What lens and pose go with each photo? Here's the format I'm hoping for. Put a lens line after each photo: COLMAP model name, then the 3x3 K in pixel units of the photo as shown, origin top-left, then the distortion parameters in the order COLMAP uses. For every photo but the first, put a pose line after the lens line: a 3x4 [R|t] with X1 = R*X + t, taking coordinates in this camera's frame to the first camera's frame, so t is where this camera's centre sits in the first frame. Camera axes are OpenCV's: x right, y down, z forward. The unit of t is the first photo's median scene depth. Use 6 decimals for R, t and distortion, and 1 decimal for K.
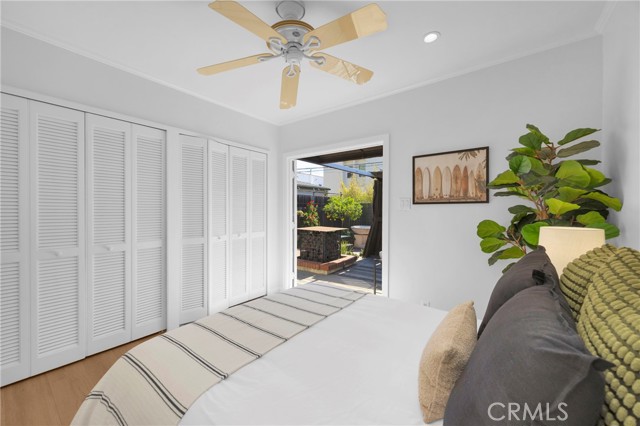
lens RADIAL K [[248.6, 0, 319.8], [0, 248.6, 210.8], [0, 0, 1]] dist [-0.001084, 0.000044]
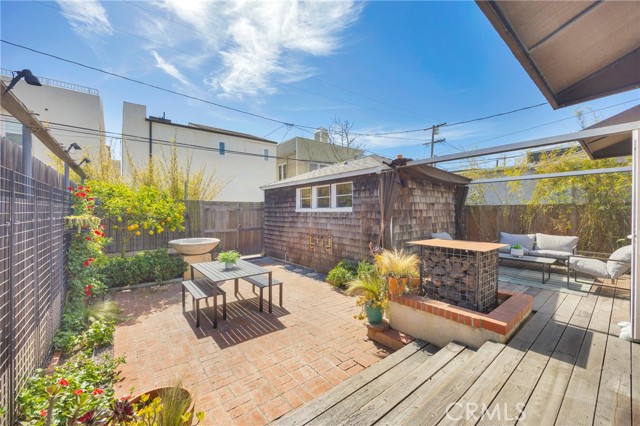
lens RADIAL K [[243.9, 0, 314.4], [0, 243.9, 214.0], [0, 0, 1]] dist [-0.002167, -0.000639]
pose [[0.246582, -0.016630, 0.968979, -1.370089], [0.005899, 0.999860, 0.015659, -0.016528], [-0.969104, 0.001855, 0.246646, 2.704492]]
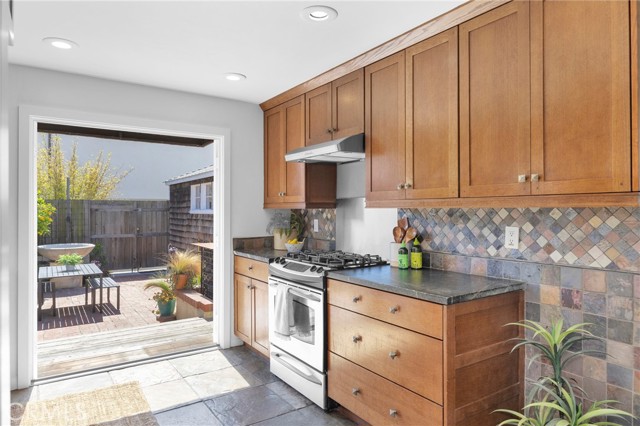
lens RADIAL K [[410.2, 0, 319.9], [0, 410.2, 209.7], [0, 0, 1]] dist [-0.007146, 0.006411]
pose [[0.331826, -0.011419, 0.943271, -2.099126], [0.008406, 0.999923, 0.009147, -0.065269], [-0.943303, 0.004894, 0.331897, 0.931597]]
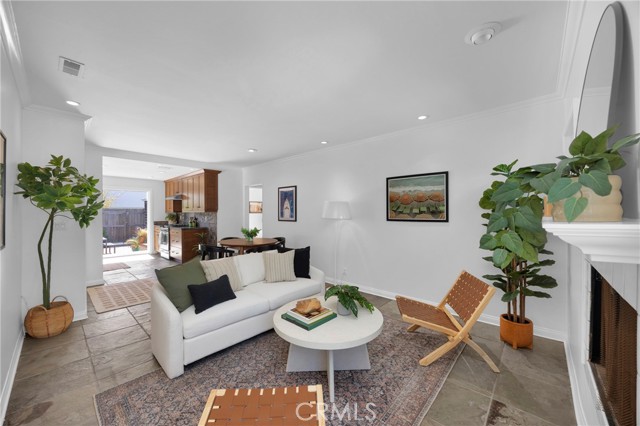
lens RADIAL K [[243.9, 0, 317.3], [0, 243.9, 210.9], [0, 0, 1]] dist [-0.002167, -0.000639]
pose [[0.106411, -0.004730, 0.994311, -3.625419], [0.007346, 0.999965, 0.003971, -0.076352], [-0.994295, 0.006882, 0.106442, -0.668475]]
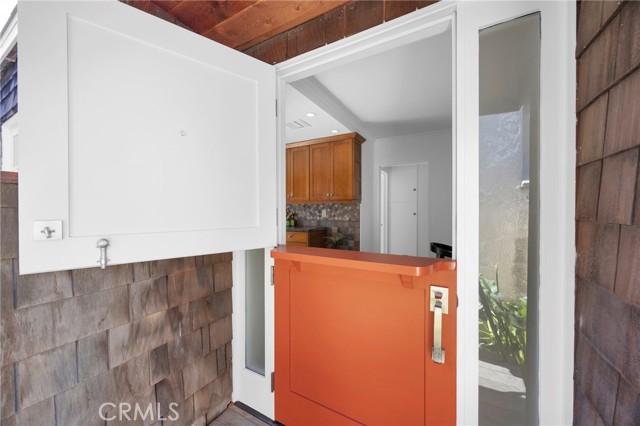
lens RADIAL K [[243.9, 0, 317.6], [0, 243.9, 215.3], [0, 0, 1]] dist [-0.002167, -0.000639]
pose [[-0.117767, -0.028815, 0.992623, -2.812201], [-0.000074, 0.999579, 0.029008, -0.027954], [-0.993041, 0.003343, -0.117720, 1.081163]]
